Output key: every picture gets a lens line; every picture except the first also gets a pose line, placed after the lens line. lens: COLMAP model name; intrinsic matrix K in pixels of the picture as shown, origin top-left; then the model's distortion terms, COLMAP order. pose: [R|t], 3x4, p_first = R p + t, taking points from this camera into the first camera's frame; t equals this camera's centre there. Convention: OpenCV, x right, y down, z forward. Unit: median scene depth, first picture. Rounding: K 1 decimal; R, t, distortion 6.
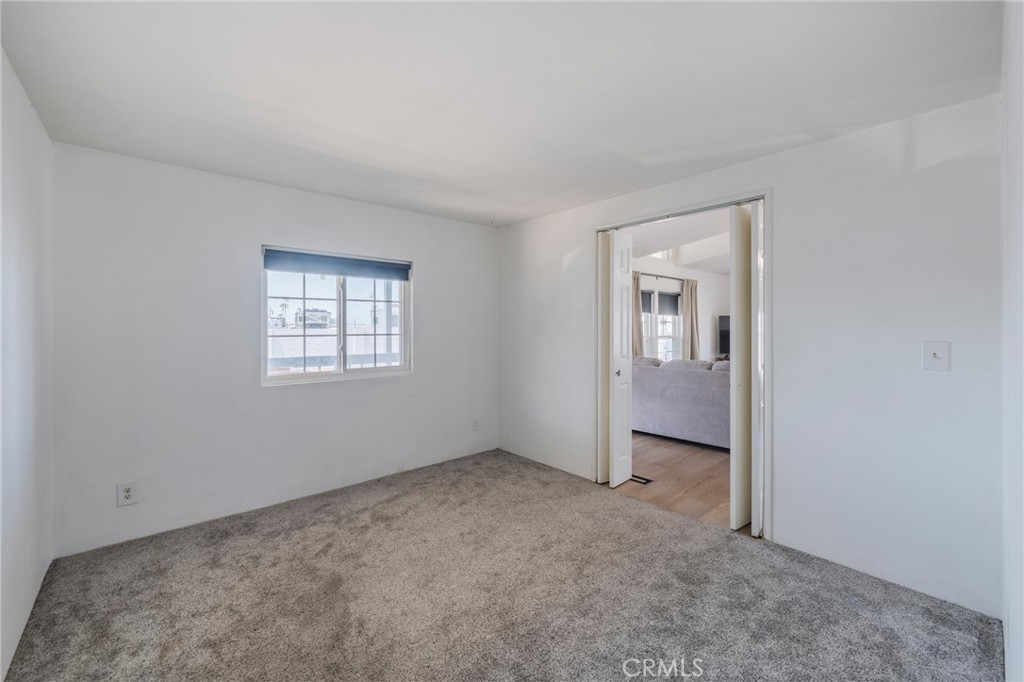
lens RADIAL K [[418.0, 0, 508.5], [0, 418.0, 326.2], [0, 0, 1]] dist [-0.000121, -0.000046]
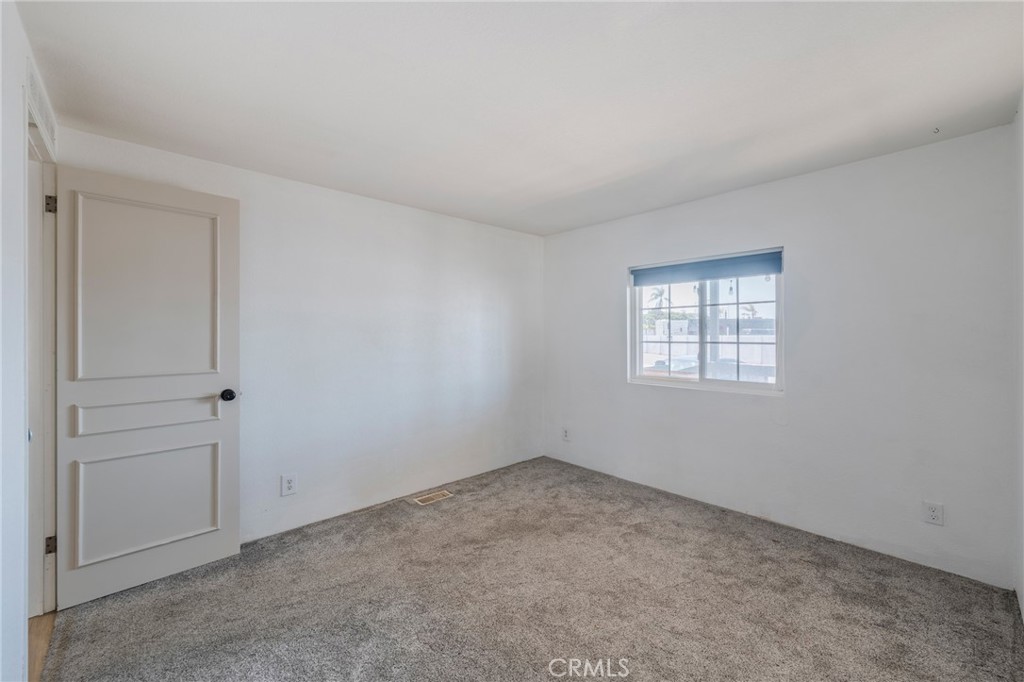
lens RADIAL K [[407.8, 0, 515.7], [0, 407.8, 329.6], [0, 0, 1]] dist [-0.000561, -0.000171]
pose [[0.040943, -0.012503, -0.999083, 0.548624], [0.003317, 0.999918, -0.012378, 0.002758], [0.999156, -0.002807, 0.040981, 0.563157]]
